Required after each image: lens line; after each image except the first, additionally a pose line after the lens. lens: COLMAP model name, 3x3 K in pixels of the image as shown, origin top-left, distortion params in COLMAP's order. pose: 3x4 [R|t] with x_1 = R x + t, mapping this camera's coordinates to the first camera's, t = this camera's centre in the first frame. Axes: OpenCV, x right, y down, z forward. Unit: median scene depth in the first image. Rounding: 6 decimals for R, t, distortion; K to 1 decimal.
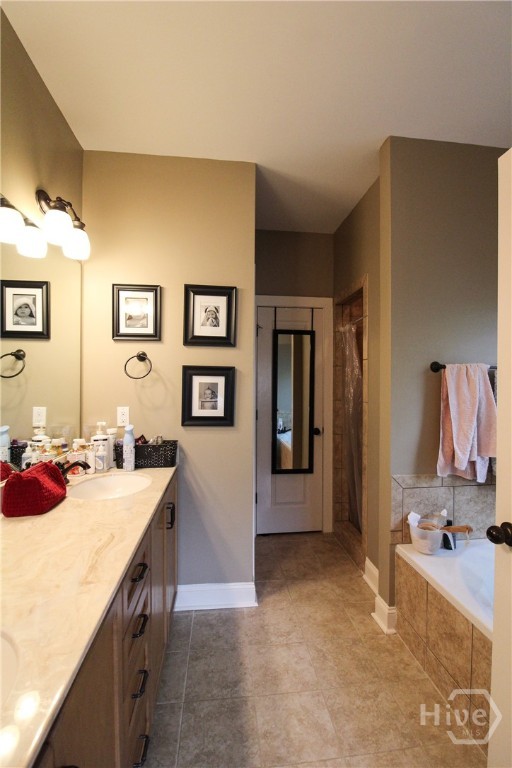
lens RADIAL K [[357.4, 0, 260.3], [0, 357.4, 382.9], [0, 0, 1]] dist [0.001331, -0.014434]
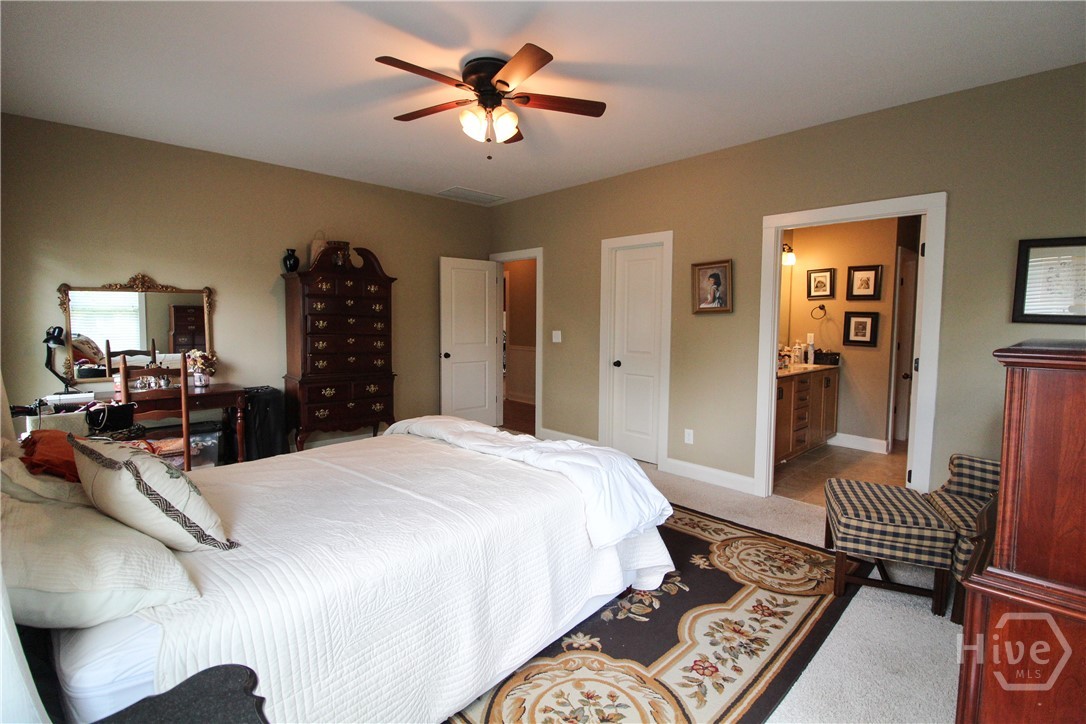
lens RADIAL K [[505.4, 0, 546.1], [0, 505.4, 349.8], [0, 0, 1]] dist [0.001331, -0.014434]
pose [[0.597284, 0.056667, -0.800025, 0.937632], [-0.005020, 0.997745, 0.066924, -0.019919], [0.802014, -0.035956, 0.596222, -1.749495]]
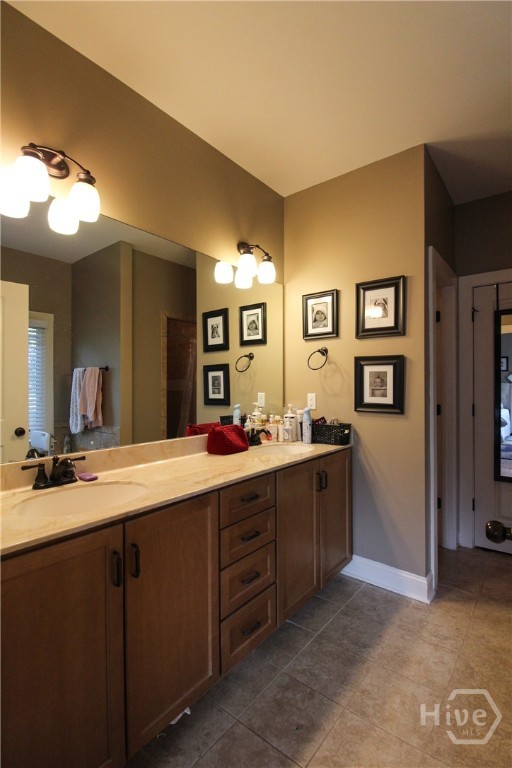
lens RADIAL K [[357.4, 0, 260.3], [0, 357.4, 382.9], [0, 0, 1]] dist [0.001331, -0.014434]
pose [[0.704885, -0.011643, -0.709226, 0.365783], [0.006048, 0.999928, -0.010405, 0.042624], [0.709296, 0.003045, 0.704905, 0.007536]]
